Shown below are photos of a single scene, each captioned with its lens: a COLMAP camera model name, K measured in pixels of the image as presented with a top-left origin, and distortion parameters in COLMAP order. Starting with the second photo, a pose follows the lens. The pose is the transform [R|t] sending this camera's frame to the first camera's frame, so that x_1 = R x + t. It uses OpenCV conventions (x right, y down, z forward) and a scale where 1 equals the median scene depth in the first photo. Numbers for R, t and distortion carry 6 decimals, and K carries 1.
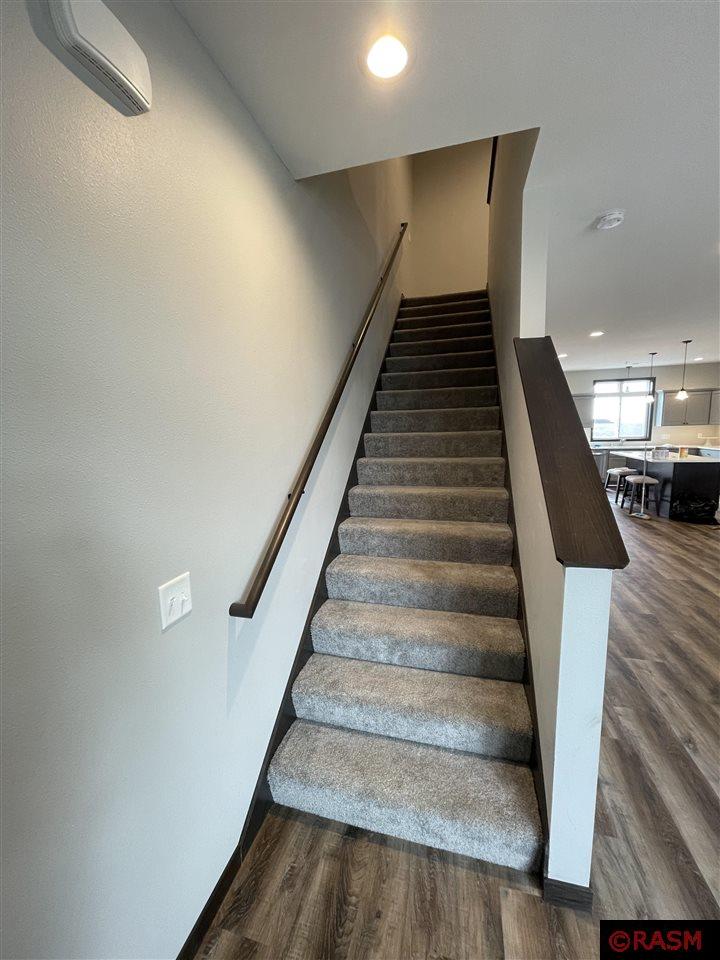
lens RADIAL K [[387.0, 0, 356.9], [0, 387.0, 477.4], [0, 0, 1]] dist [-0.003249, 0.001686]
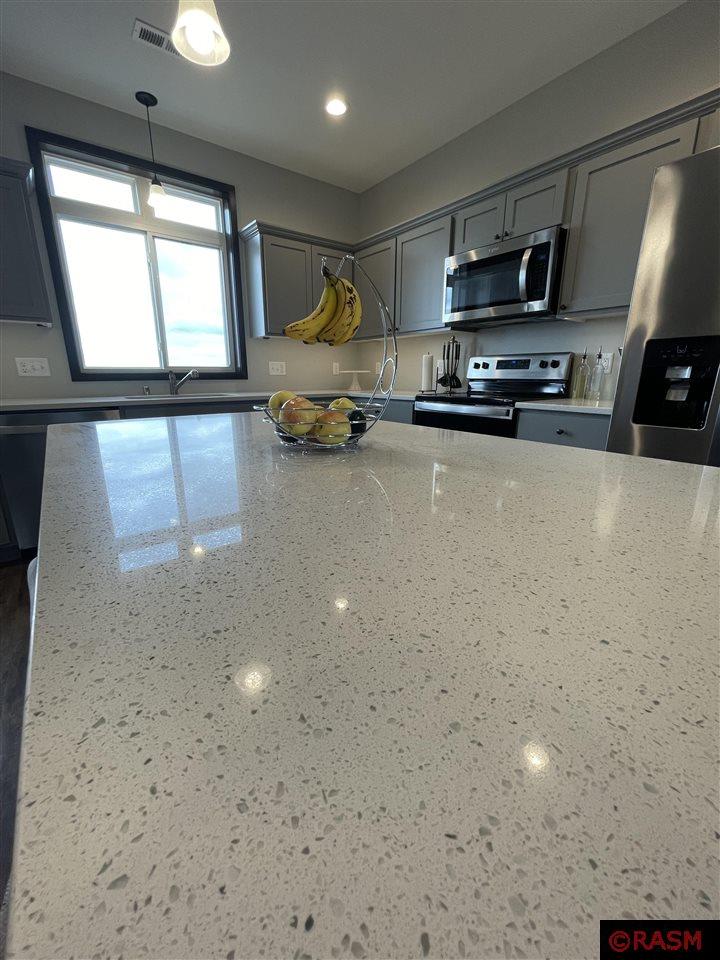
lens RADIAL K [[387.0, 0, 354.7], [0, 387.0, 477.8], [0, 0, 1]] dist [-0.003249, 0.001686]
pose [[0.607804, -0.180361, 0.773333, 1.697464], [0.091962, 0.983299, 0.157052, -0.164252], [-0.788744, -0.024340, 0.614240, 2.252395]]
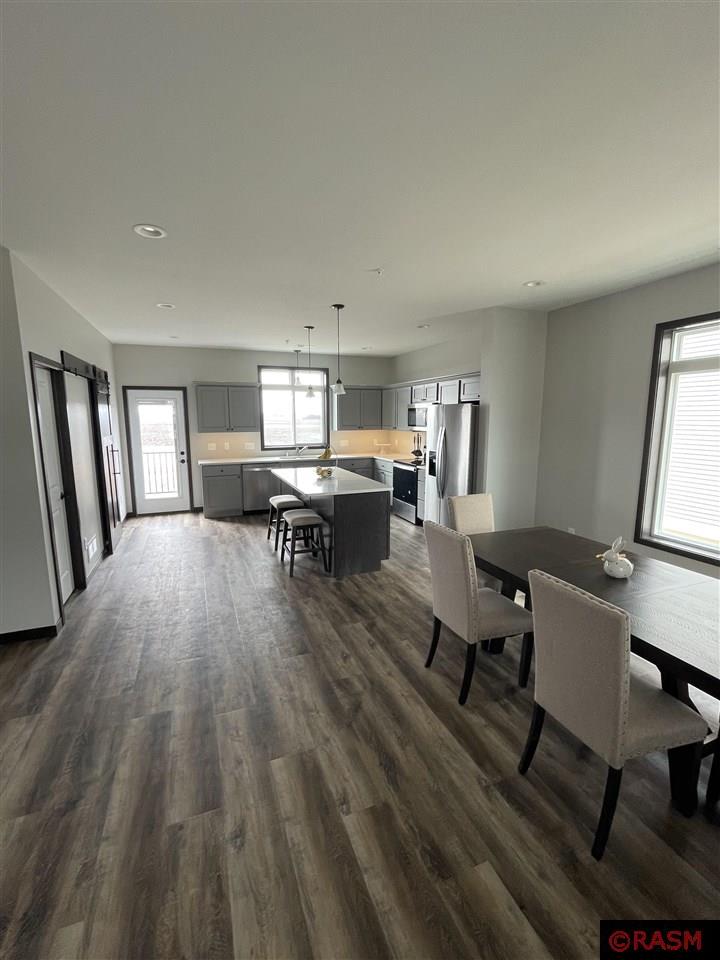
lens RADIAL K [[408.9, 0, 358.4], [0, 408.9, 479.2], [0, 0, 1]] dist [-0.003898, -0.001284]
pose [[0.798013, -0.067487, 0.598849, 0.978044], [0.060074, 0.997669, 0.032379, -0.179231], [-0.599638, 0.010136, 0.800207, 0.947958]]
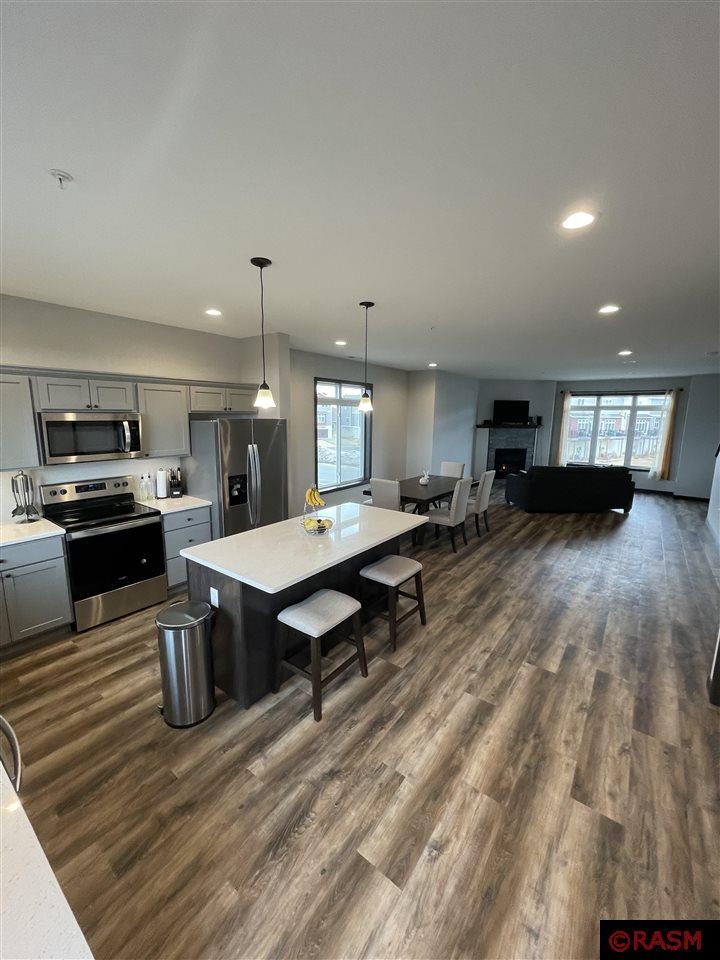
lens RADIAL K [[387.0, 0, 352.9], [0, 387.0, 477.3], [0, 0, 1]] dist [-0.003249, 0.001686]
pose [[-0.925127, -0.042686, 0.377251, 1.426730], [0.067154, 0.959593, 0.273260, -0.584737], [-0.373672, 0.278134, -0.884879, 3.353602]]
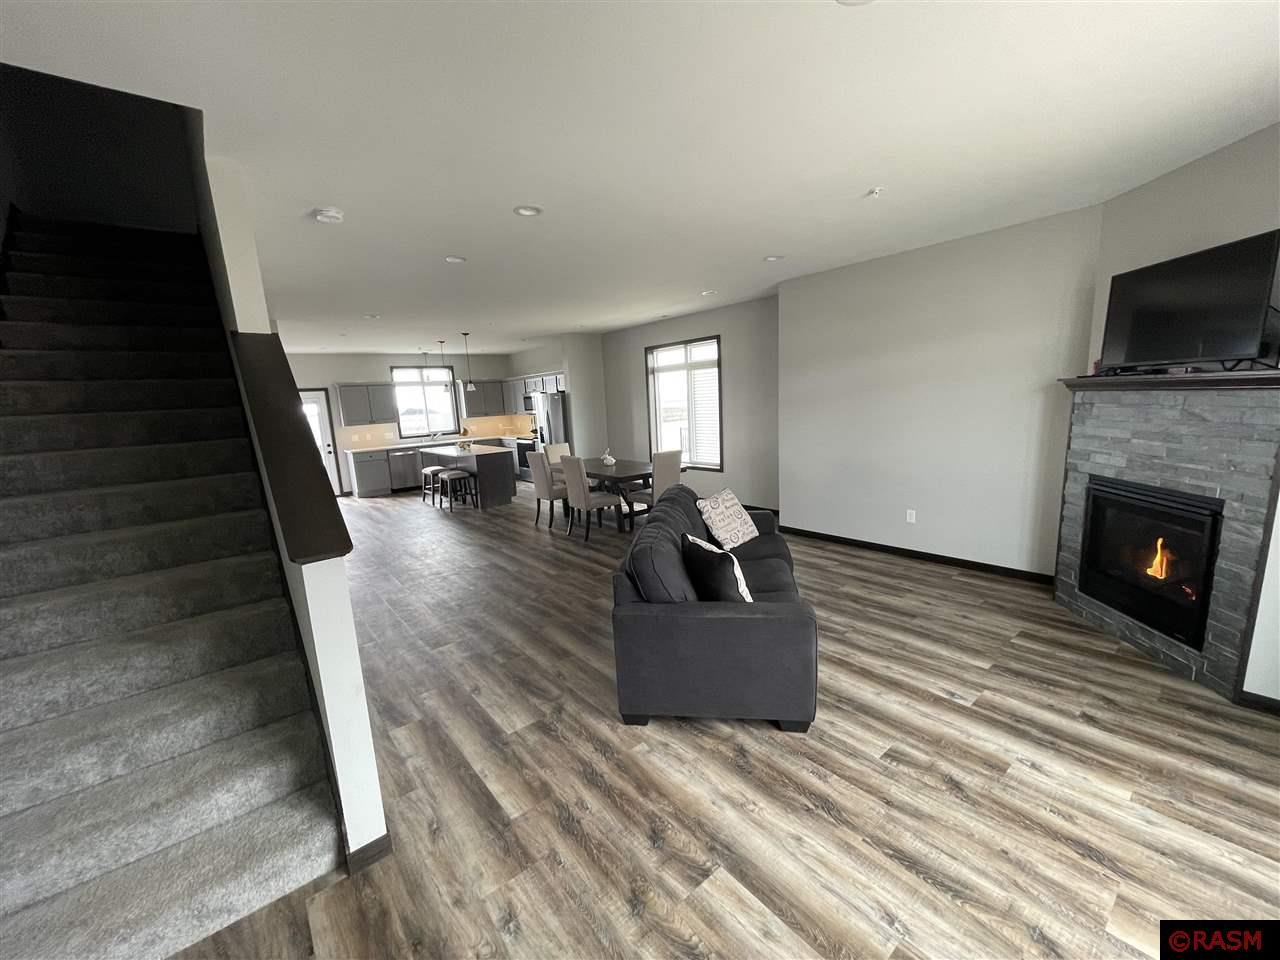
lens RADIAL K [[516.0, 0, 640.2], [0, 516.0, 488.8], [0, 0, 1]] dist [-0.003249, 0.001686]
pose [[0.582023, -0.145841, 0.799987, -0.017738], [0.144034, 0.986720, 0.075092, 0.018045], [-0.800314, 0.071520, 0.595300, -0.269260]]
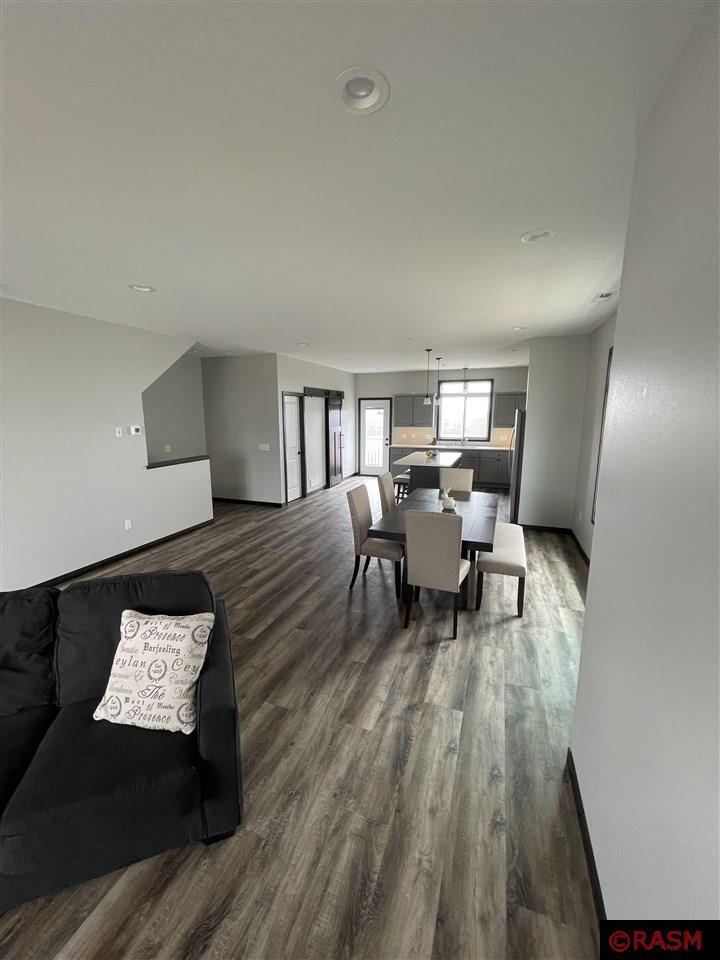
lens RADIAL K [[387.0, 0, 359.7], [0, 387.0, 481.0], [0, 0, 1]] dist [-0.003249, 0.001686]
pose [[0.996029, 0.041360, -0.078839, 1.656389], [-0.037877, 0.998260, 0.045182, -0.080634], [0.080570, -0.042016, 0.995863, -0.151483]]
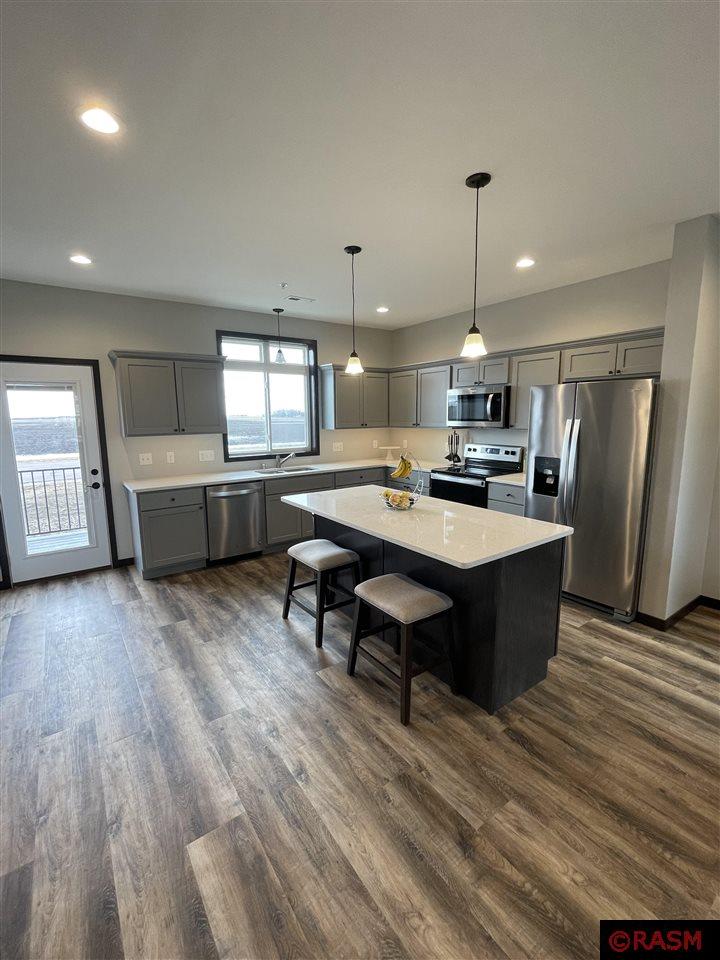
lens RADIAL K [[417.7, 0, 354.5], [0, 417.7, 477.6], [0, 0, 1]] dist [-0.003078, 0.000721]
pose [[0.636629, -0.095941, 0.765179, 1.064856], [0.097160, 0.994303, 0.043833, -0.274168], [-0.765025, 0.046440, 0.642324, 1.875081]]
